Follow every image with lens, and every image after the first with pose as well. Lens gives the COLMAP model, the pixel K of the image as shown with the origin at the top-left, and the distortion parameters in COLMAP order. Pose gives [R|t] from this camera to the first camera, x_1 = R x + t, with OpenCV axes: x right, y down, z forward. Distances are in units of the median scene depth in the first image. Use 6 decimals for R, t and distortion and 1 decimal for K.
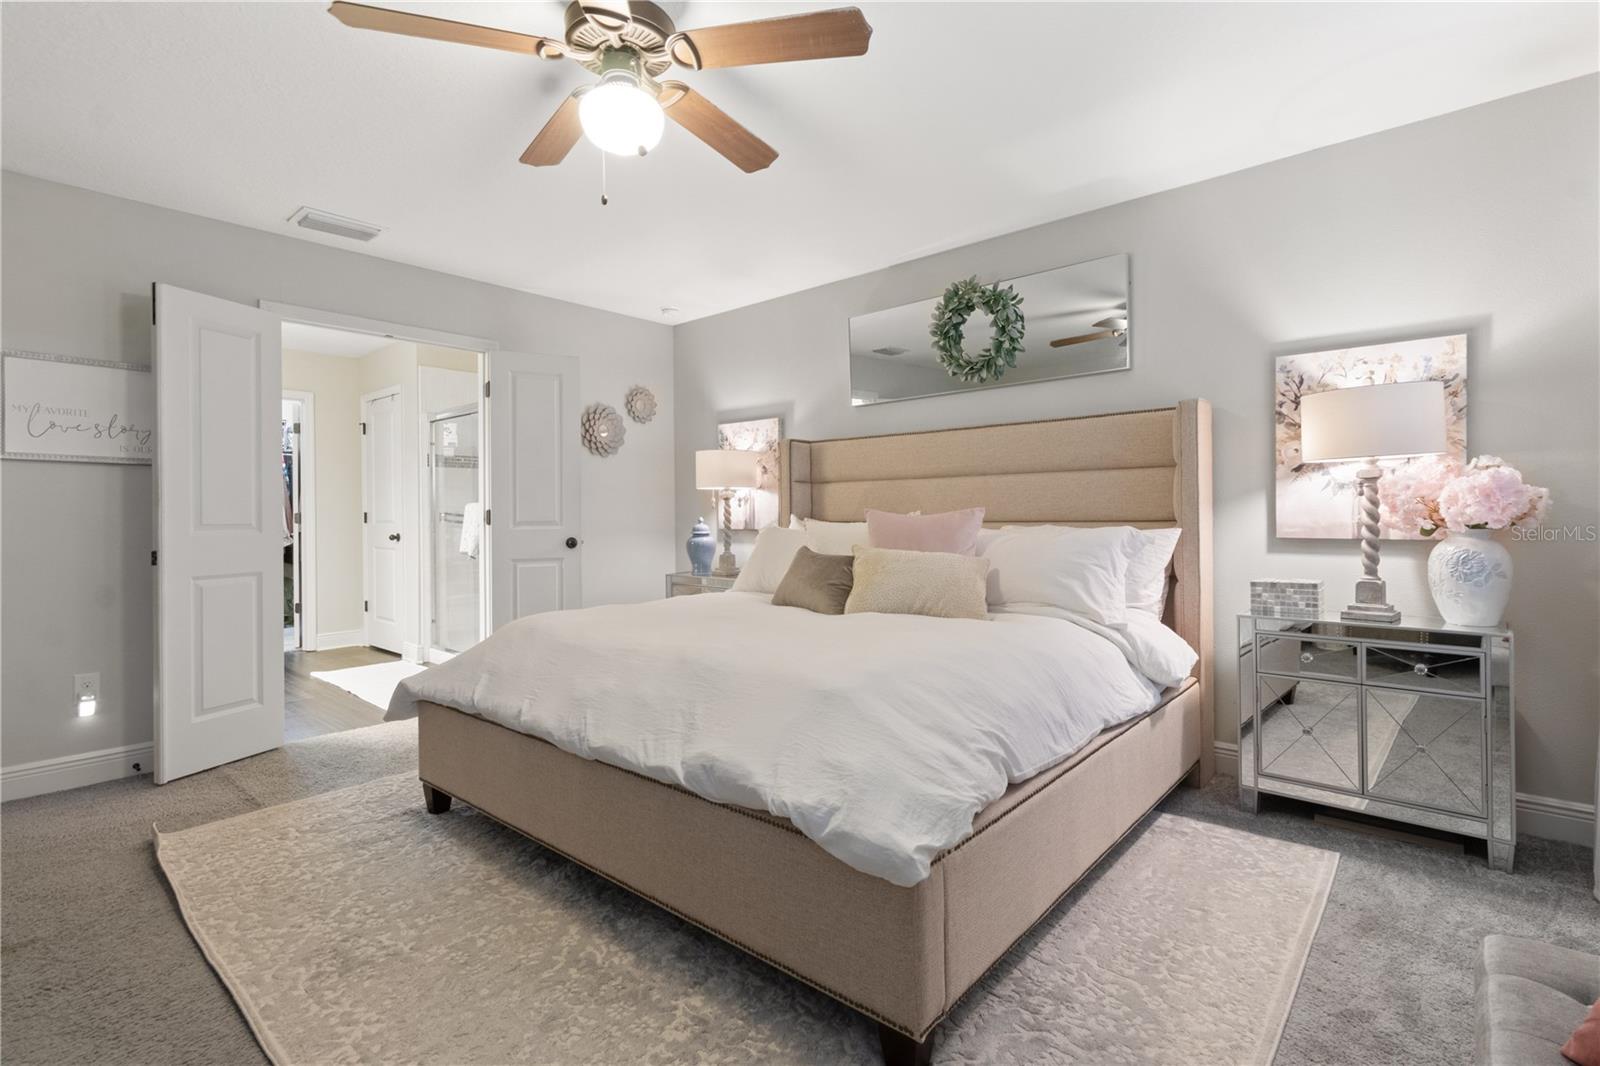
lens RADIAL K [[760.0, 0, 794.6], [0, 760.0, 507.6], [0, 0, 1]] dist [0.047906, 0.000003]
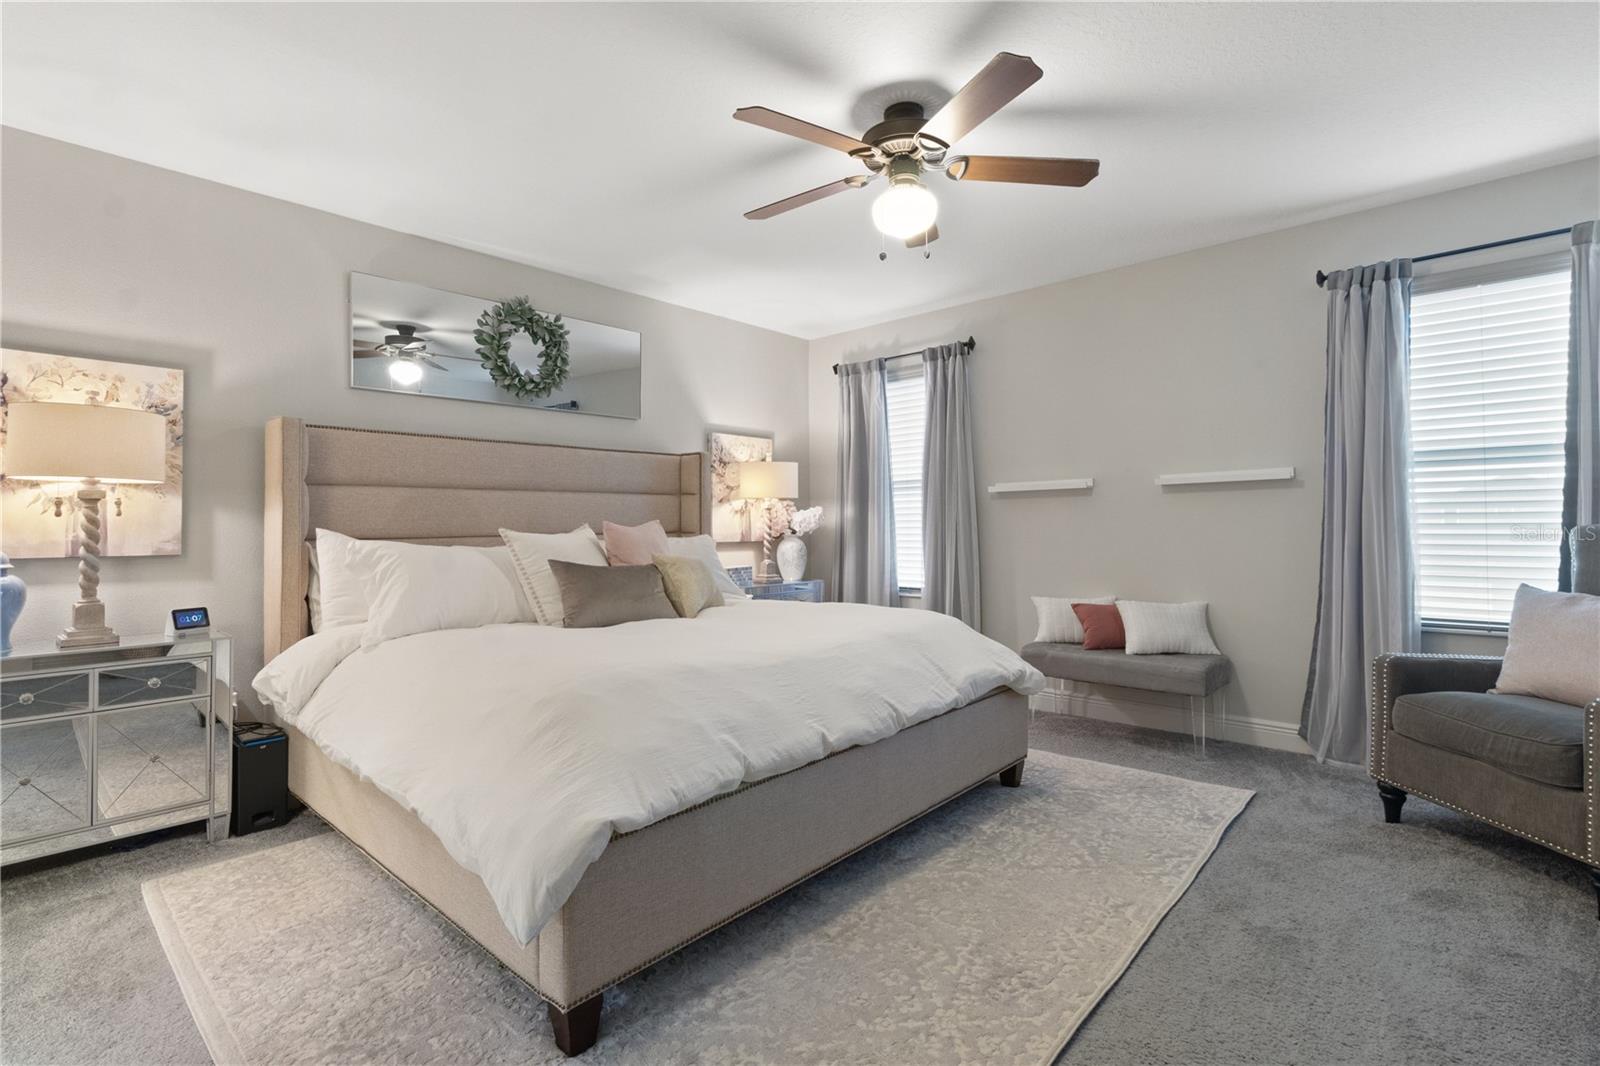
lens RADIAL K [[728.3, 0, 800.0], [0, 728.3, 533.0], [0, 0, 1]] dist [-0.003675, -0.000366]
pose [[0.009485, -0.004679, 0.999944, -0.677213], [-0.000685, 0.999989, 0.004686, 0.010053], [-0.999955, -0.000729, 0.009481, 0.568821]]
